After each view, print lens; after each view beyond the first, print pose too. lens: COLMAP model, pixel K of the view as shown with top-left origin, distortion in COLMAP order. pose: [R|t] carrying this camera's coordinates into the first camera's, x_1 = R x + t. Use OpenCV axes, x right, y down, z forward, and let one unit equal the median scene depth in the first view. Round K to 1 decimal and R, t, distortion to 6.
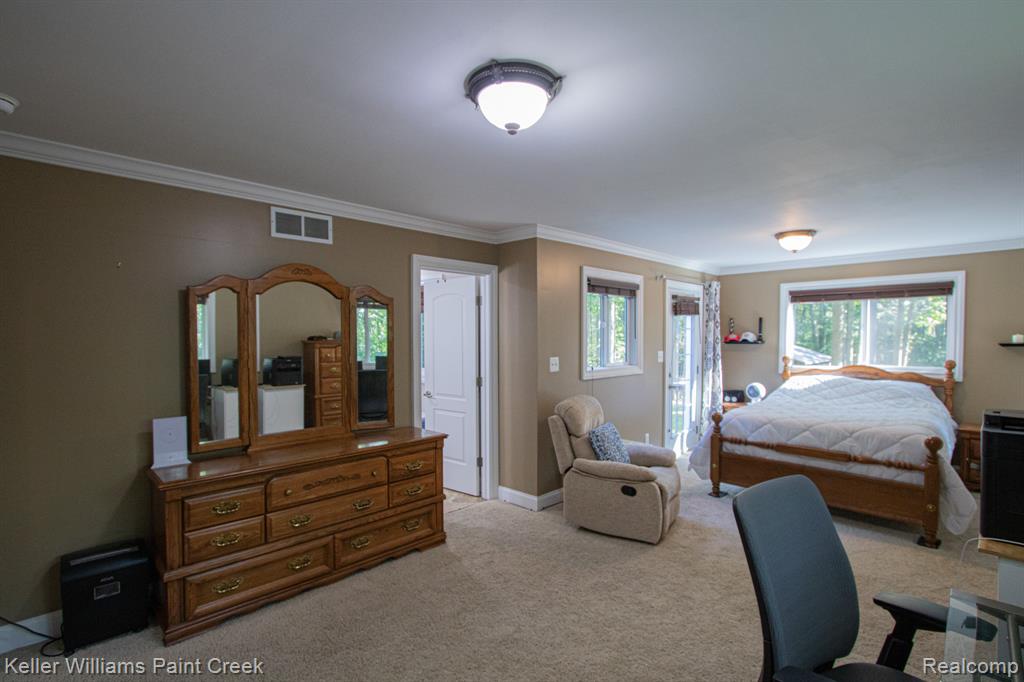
lens RADIAL K [[475.0, 0, 513.5], [0, 475.0, 343.0], [0, 0, 1]] dist [-0.015859, 0.000232]
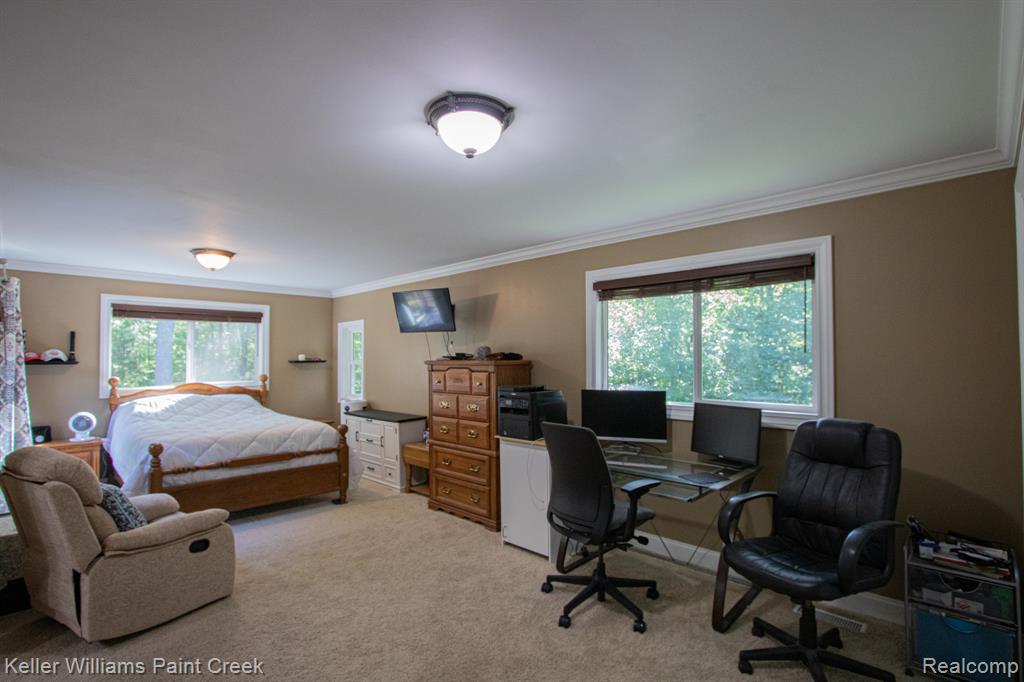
lens RADIAL K [[489.5, 0, 513.5], [0, 489.5, 345.8], [0, 0, 1]] dist [-0.017610, 0.001658]
pose [[-0.009538, 0.028053, 0.999561, -0.427502], [0.016375, 0.999477, -0.027894, 0.007872], [-0.999820, 0.016101, -0.009993, 0.356564]]
